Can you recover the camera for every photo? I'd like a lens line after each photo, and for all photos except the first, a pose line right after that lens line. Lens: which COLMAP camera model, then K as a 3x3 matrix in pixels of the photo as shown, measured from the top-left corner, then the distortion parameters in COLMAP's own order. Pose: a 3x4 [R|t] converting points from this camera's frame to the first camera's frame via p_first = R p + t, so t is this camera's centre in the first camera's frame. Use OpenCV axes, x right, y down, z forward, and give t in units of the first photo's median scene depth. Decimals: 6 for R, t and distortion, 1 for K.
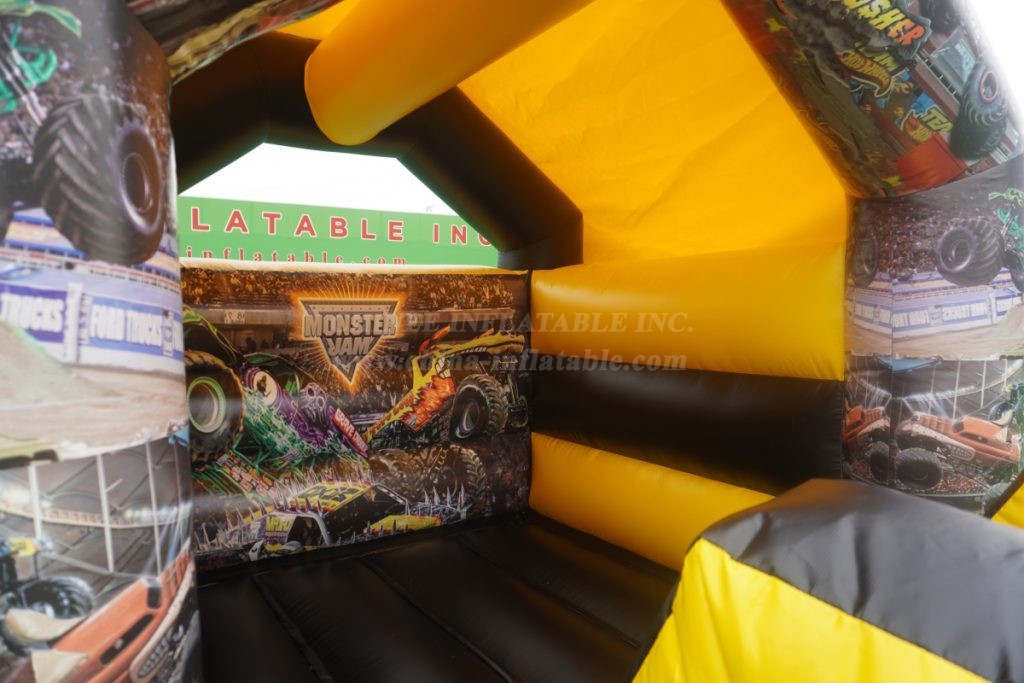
lens RADIAL K [[677.5, 0, 512.0], [0, 677.5, 341.5], [0, 0, 1]] dist [-0.020733, 0.003750]
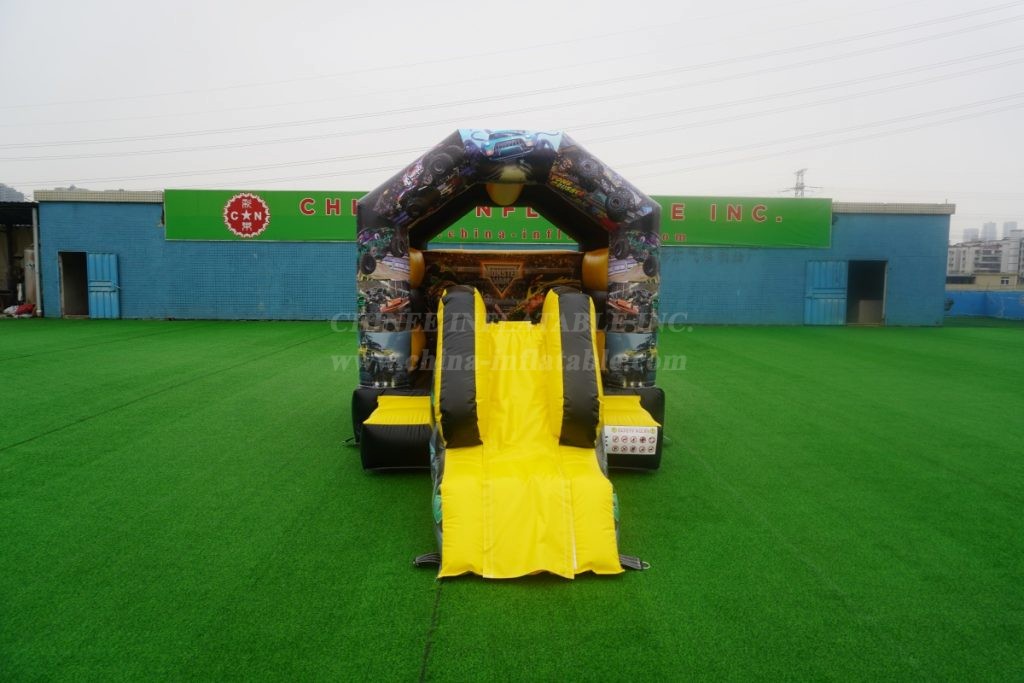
lens RADIAL K [[677.5, 0, 512.0], [0, 677.5, 341.5], [0, 0, 1]] dist [-0.020733, 0.003750]
pose [[0.861488, 0.063234, -0.503826, 1.167153], [-0.039890, 0.997577, 0.056996, 0.091089], [0.506209, -0.029003, 0.861923, -1.314285]]
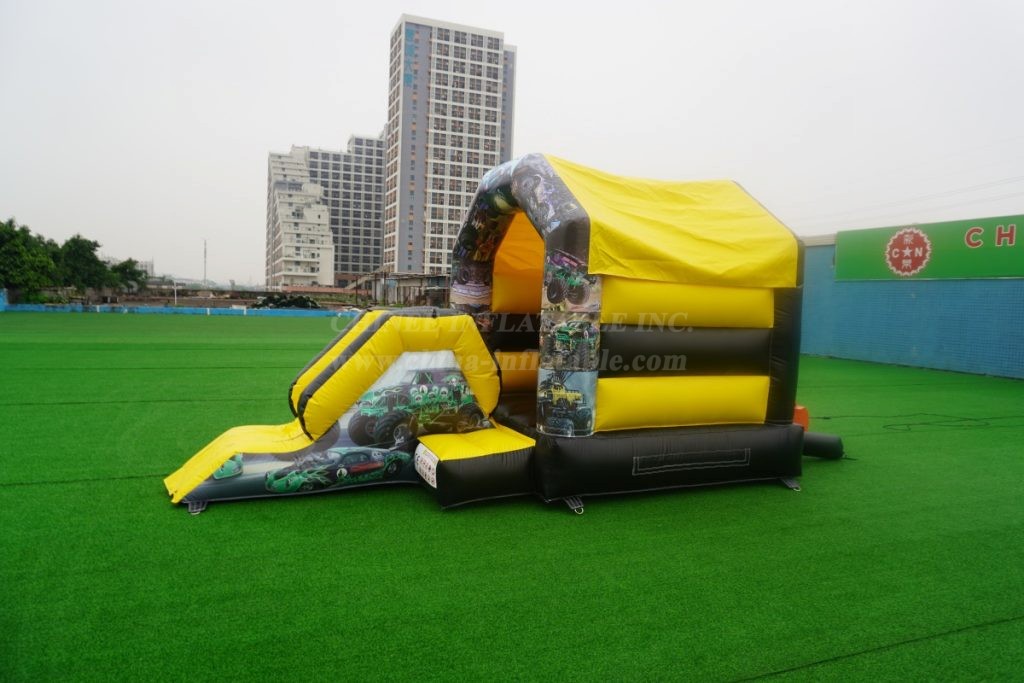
lens RADIAL K [[677.5, 0, 512.0], [0, 677.5, 341.5], [0, 0, 1]] dist [-0.020733, 0.003750]
pose [[-0.176714, 0.061318, -0.982350, 2.194680], [-0.086615, 0.993217, 0.077578, -0.030041], [0.980444, 0.098796, -0.170205, 0.839216]]
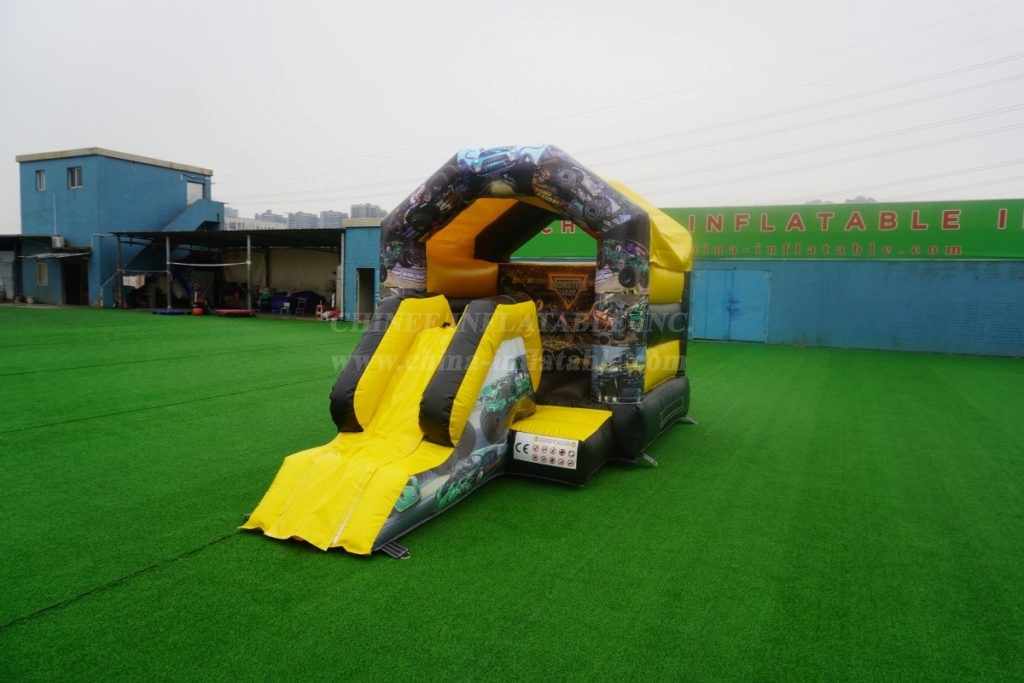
lens RADIAL K [[677.5, 0, 512.0], [0, 677.5, 341.5], [0, 0, 1]] dist [-0.020733, 0.003750]
pose [[0.538777, 0.084056, -0.838245, 1.944926], [-0.068723, 0.996079, 0.055711, 0.065546], [0.839641, 0.027591, 0.542441, -0.675944]]
